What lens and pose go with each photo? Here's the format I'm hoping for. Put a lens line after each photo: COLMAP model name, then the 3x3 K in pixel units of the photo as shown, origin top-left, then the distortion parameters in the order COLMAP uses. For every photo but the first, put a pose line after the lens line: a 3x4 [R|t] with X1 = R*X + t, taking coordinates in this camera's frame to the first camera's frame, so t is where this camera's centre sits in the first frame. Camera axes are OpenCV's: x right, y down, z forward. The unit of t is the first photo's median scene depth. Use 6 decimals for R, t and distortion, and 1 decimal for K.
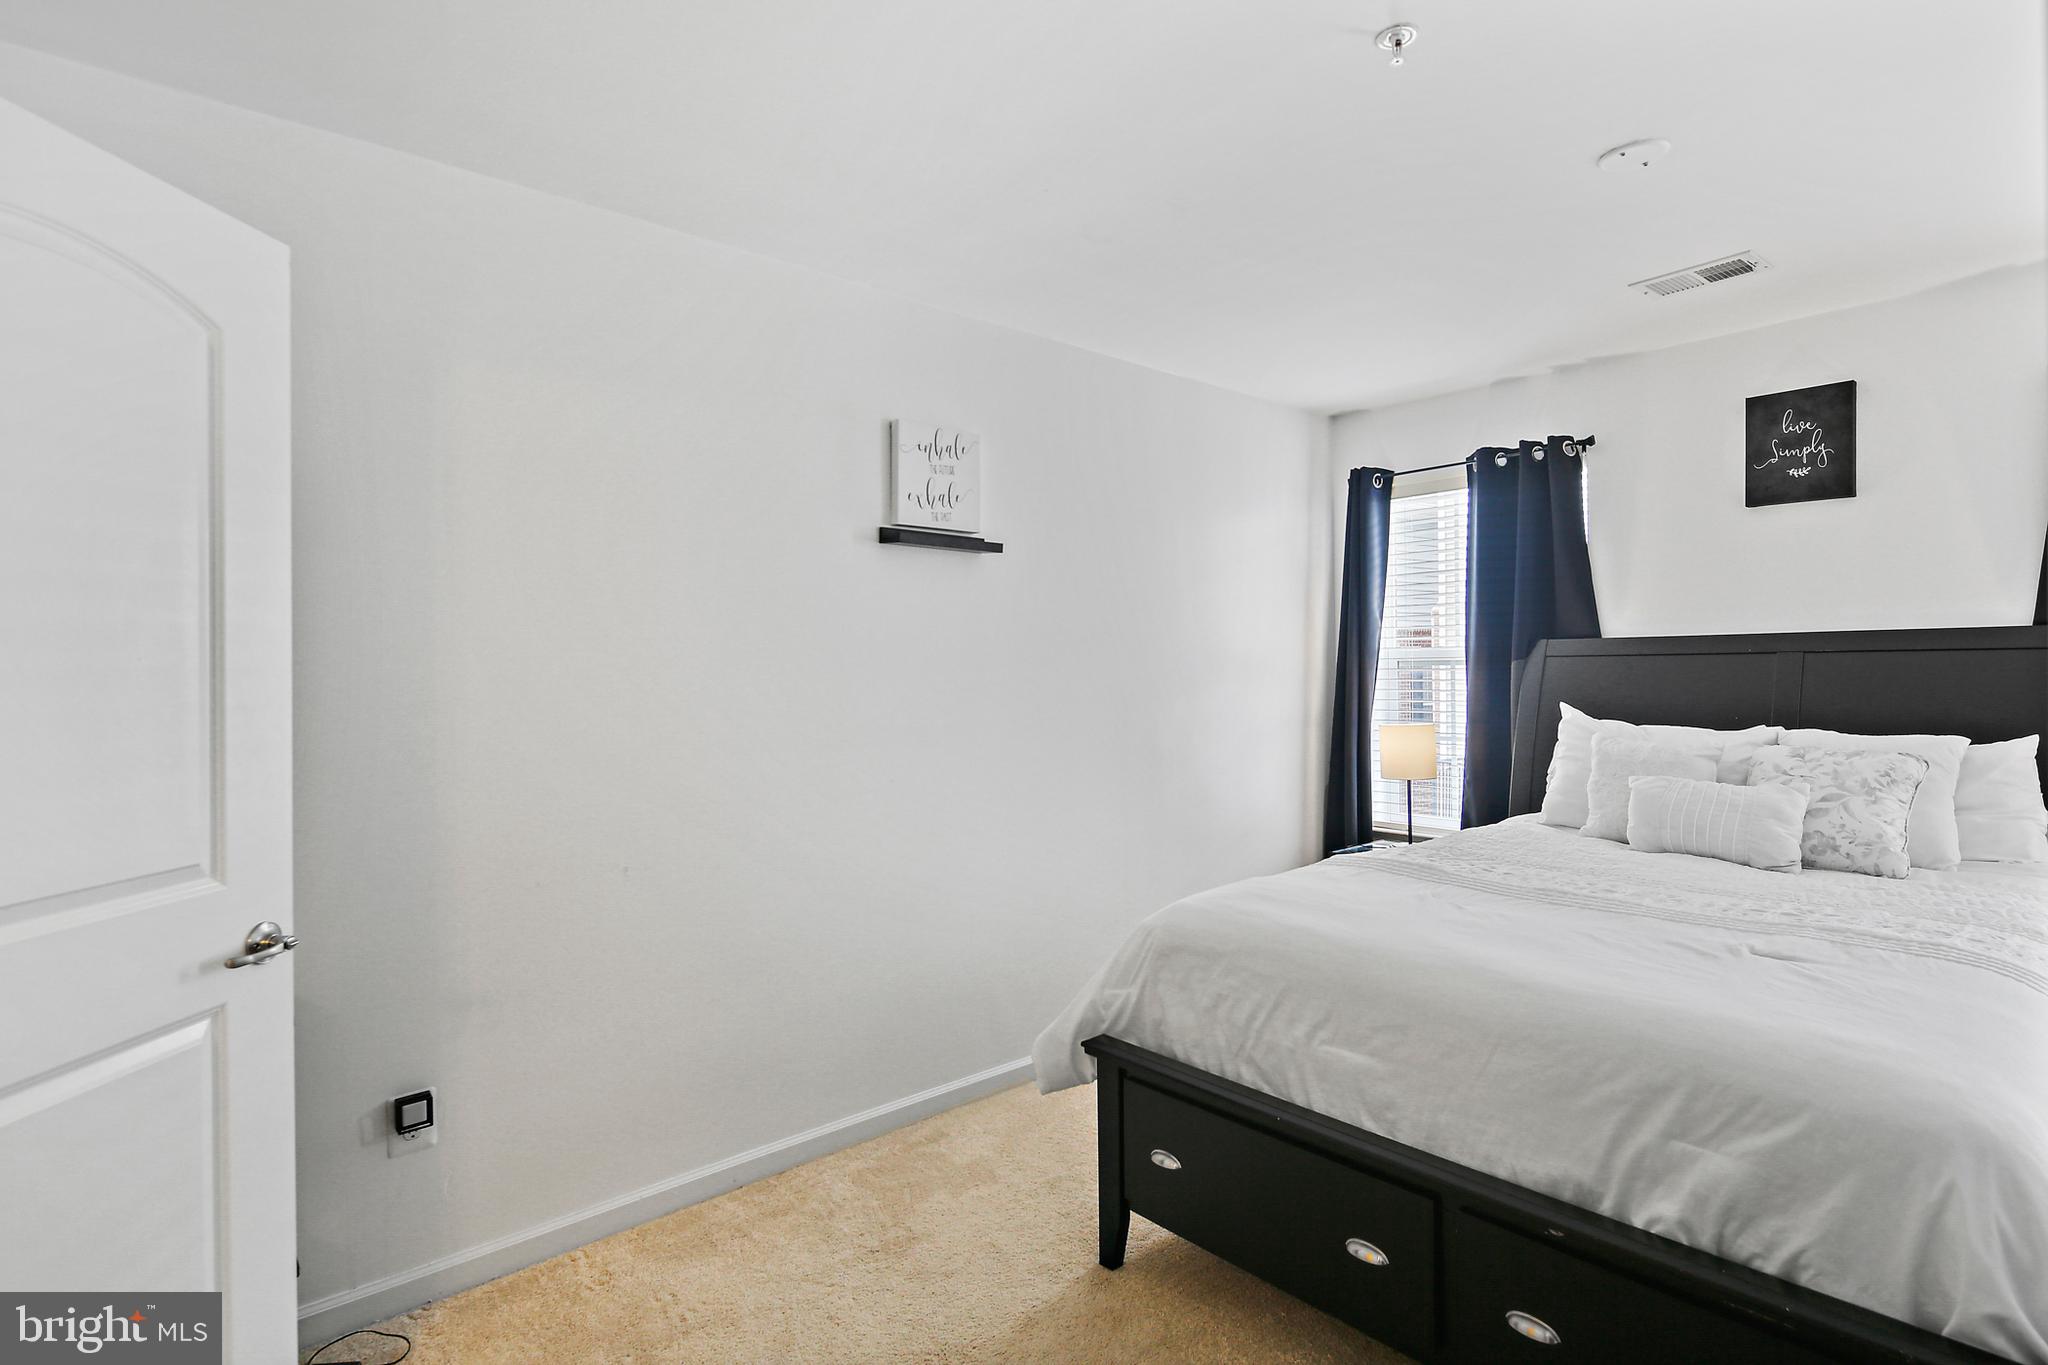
lens RADIAL K [[1010.9, 0, 1026.5], [0, 1010.9, 672.7], [0, 0, 1]] dist [0.004210, -0.000509]
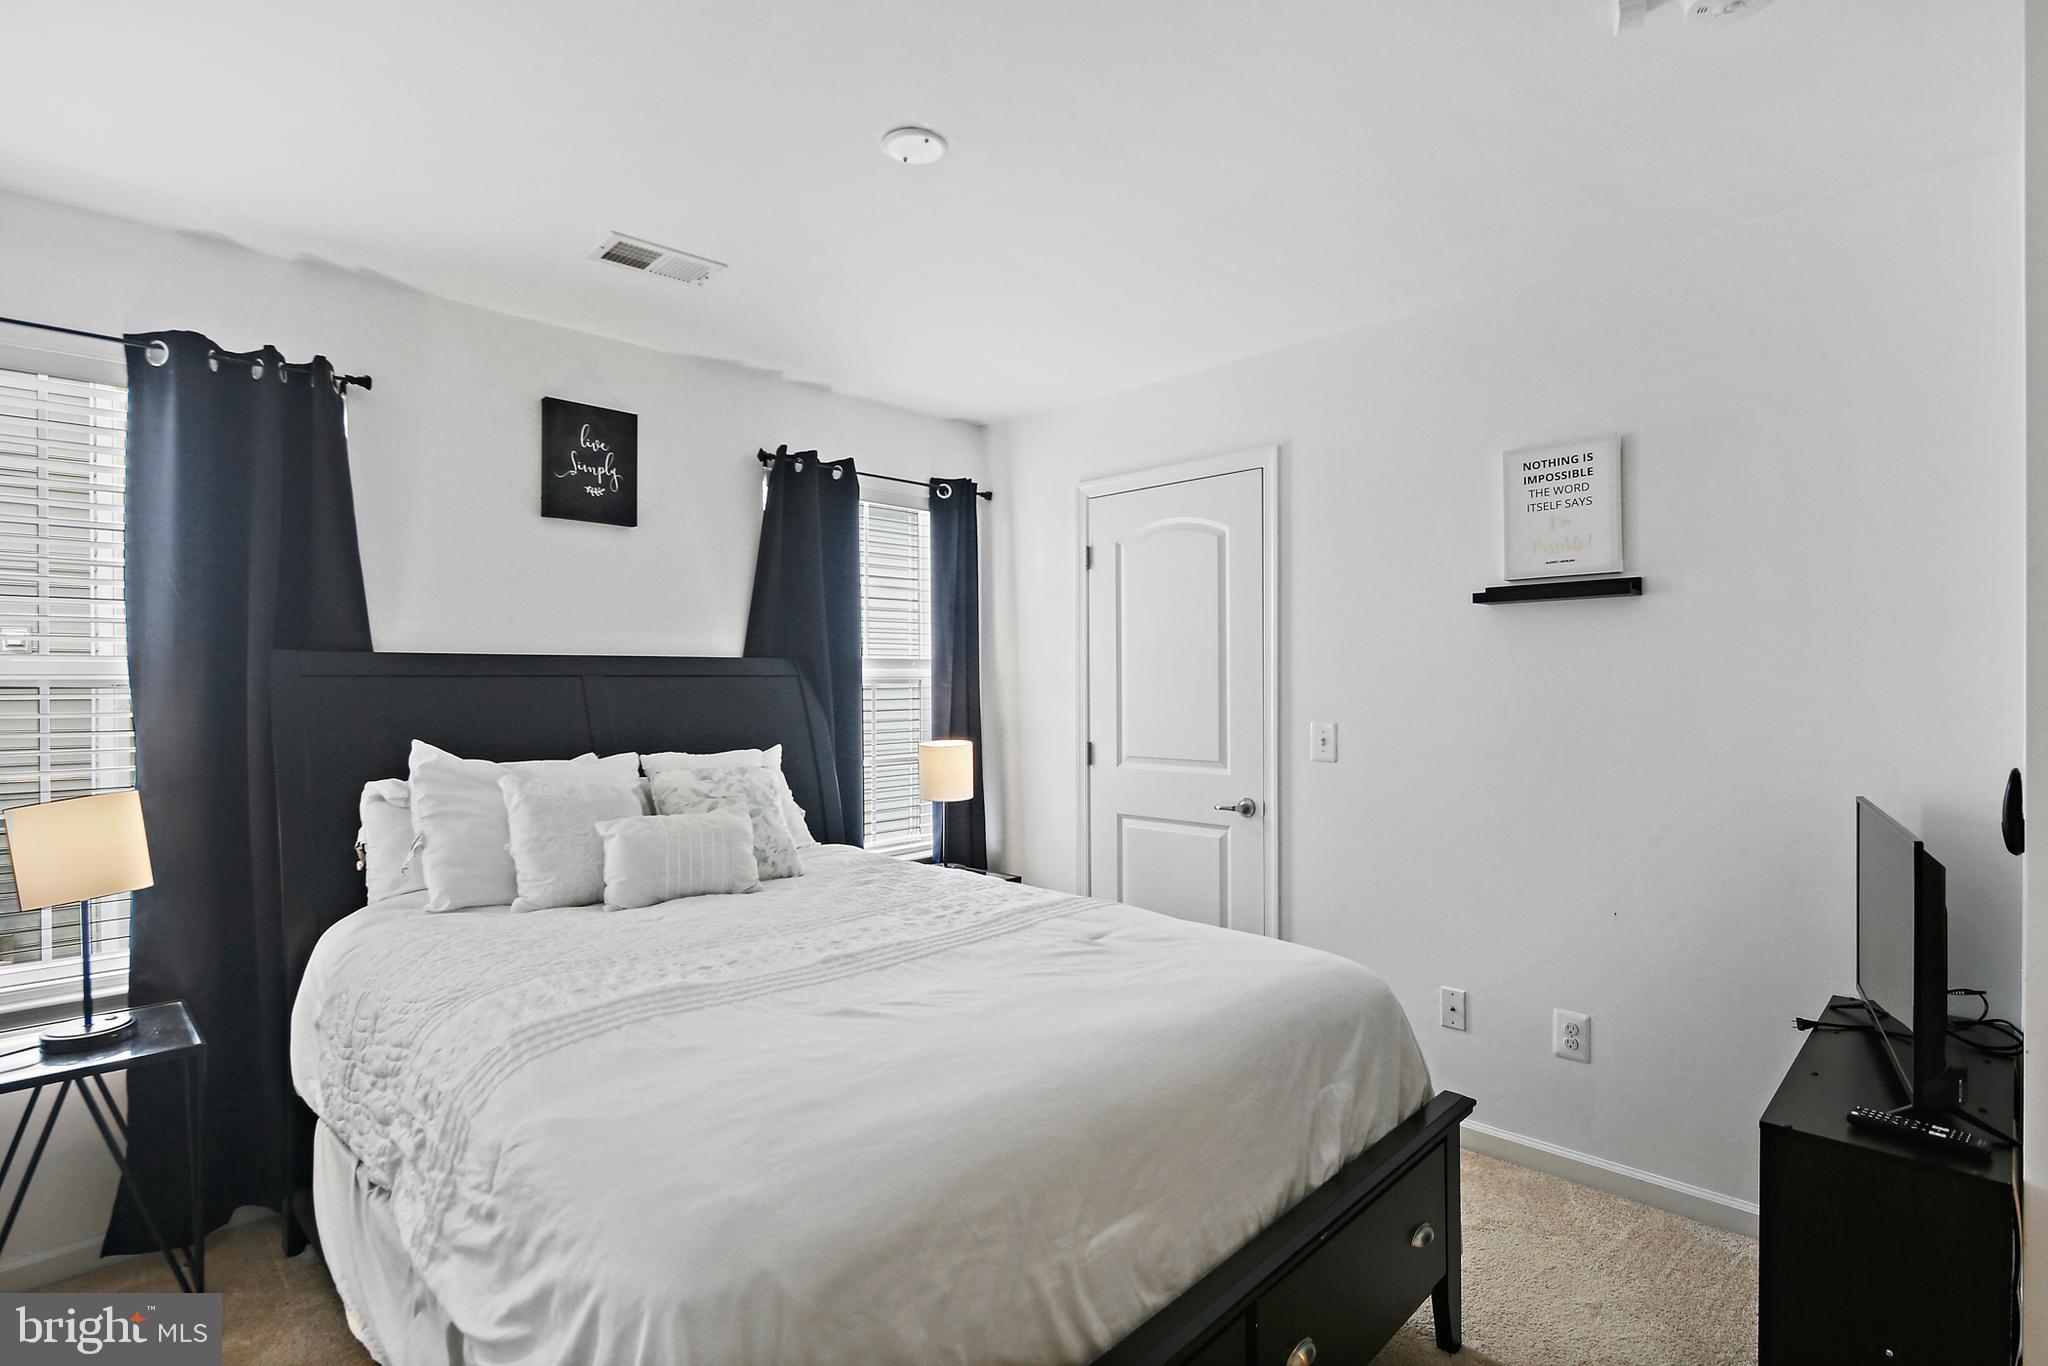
lens RADIAL K [[1001.4, 0, 1024.9], [0, 1001.4, 684.9], [0, 0, 1]] dist [0.001089, -0.001530]
pose [[-0.072170, 0.008050, 0.997360, -0.246371], [0.008676, 0.999935, -0.007443, -0.000784], [-0.997355, 0.008116, -0.072235, 0.714720]]
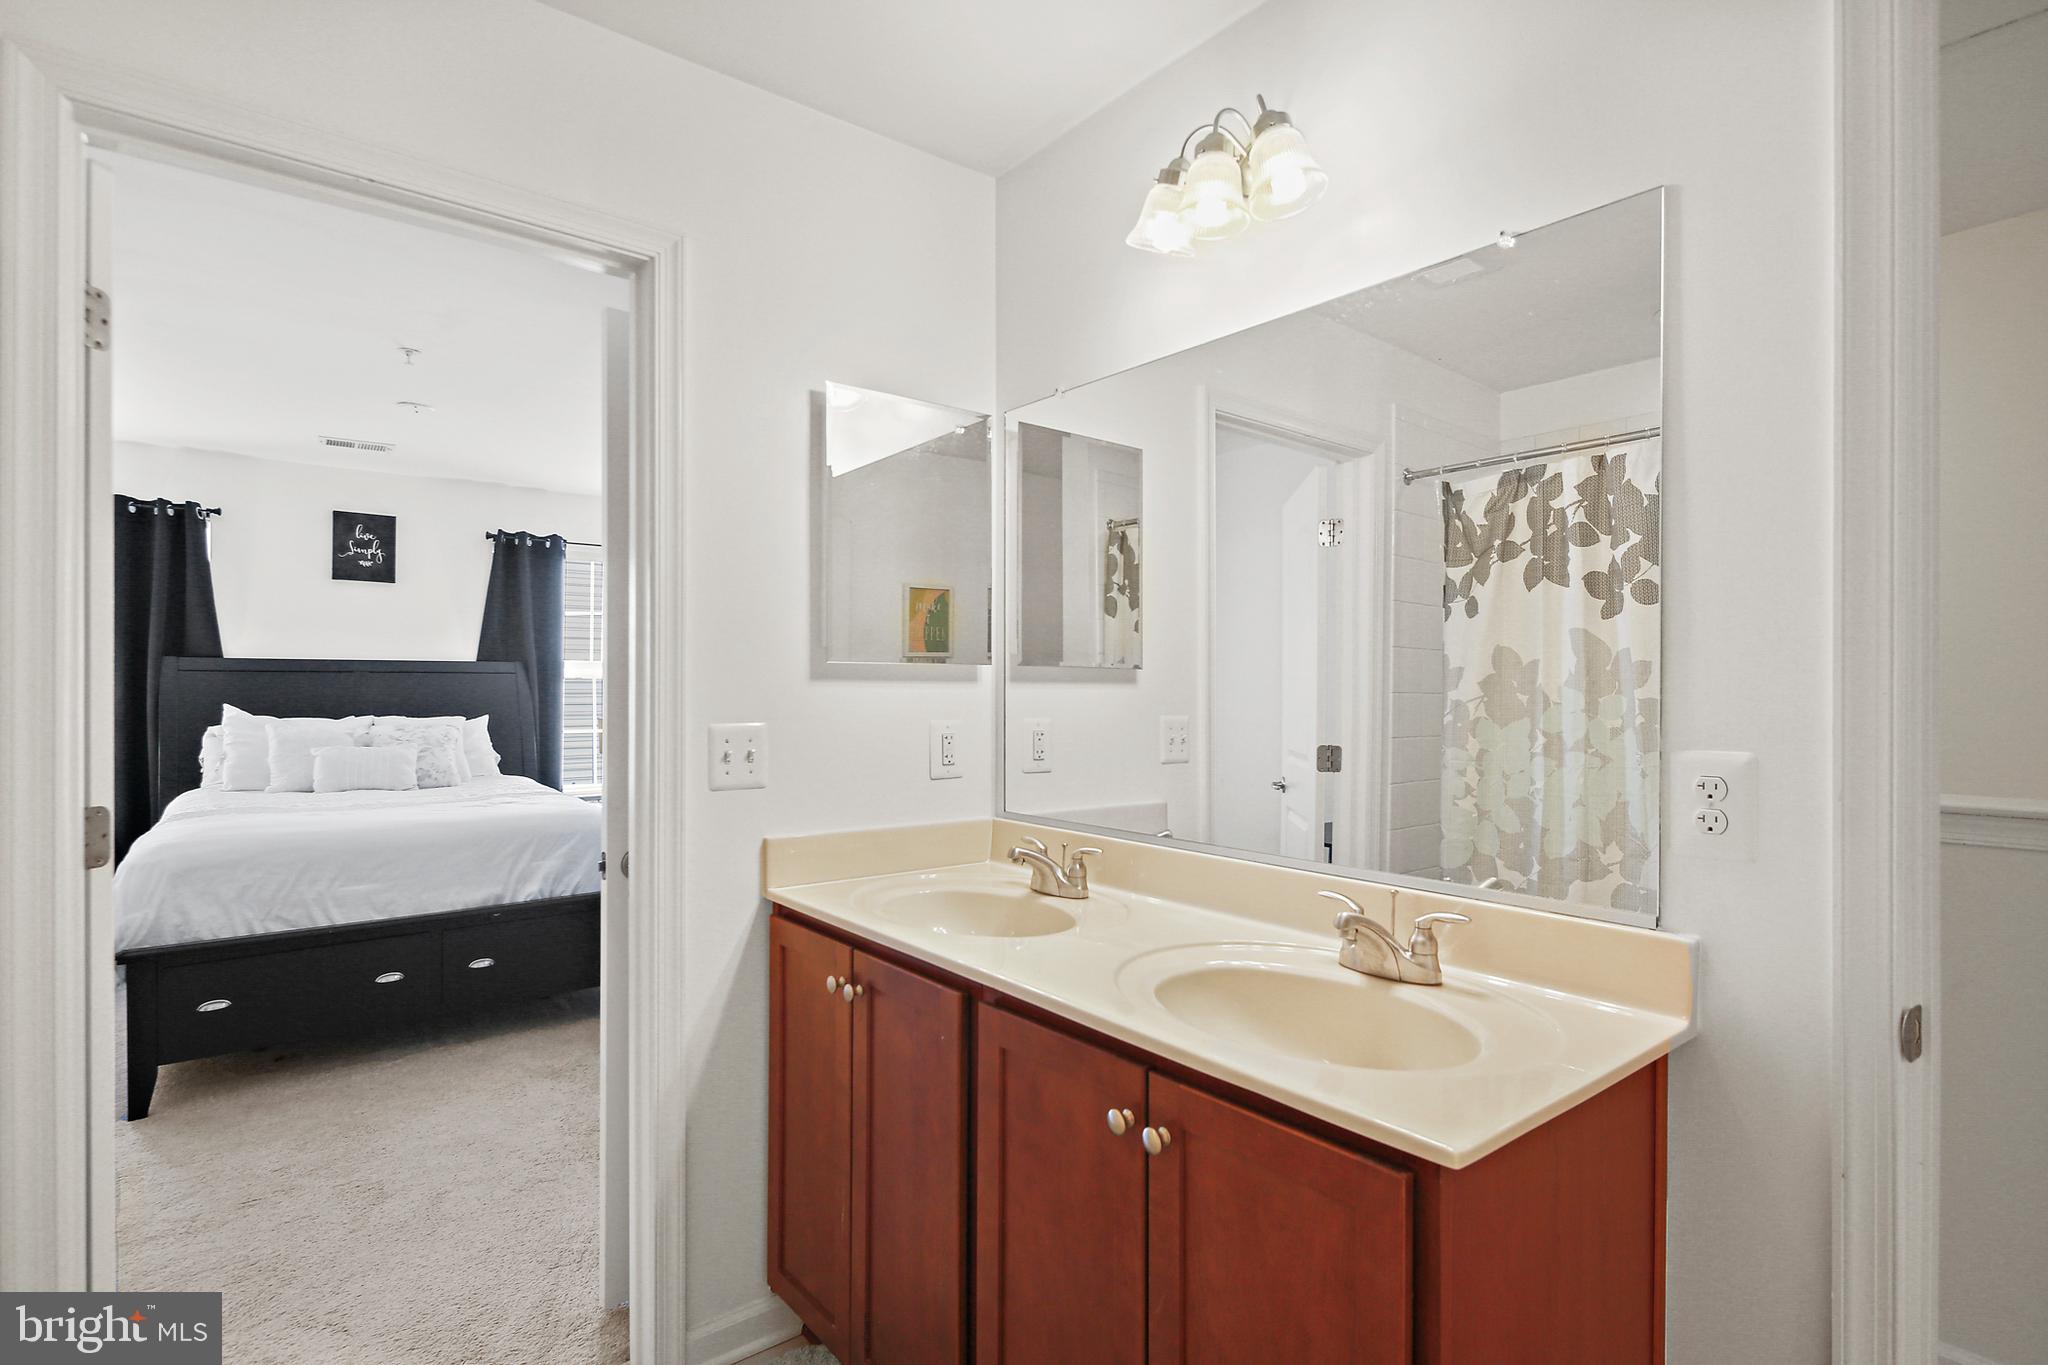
lens RADIAL K [[1011.9, 0, 1028.2], [0, 1011.9, 689.2], [0, 0, 1]] dist [0.000237, -0.000578]
pose [[0.045442, 0.009273, 0.998924, -0.916321], [0.002611, 0.999952, -0.009402, 0.029109], [-0.998964, 0.003035, 0.045416, -0.173945]]
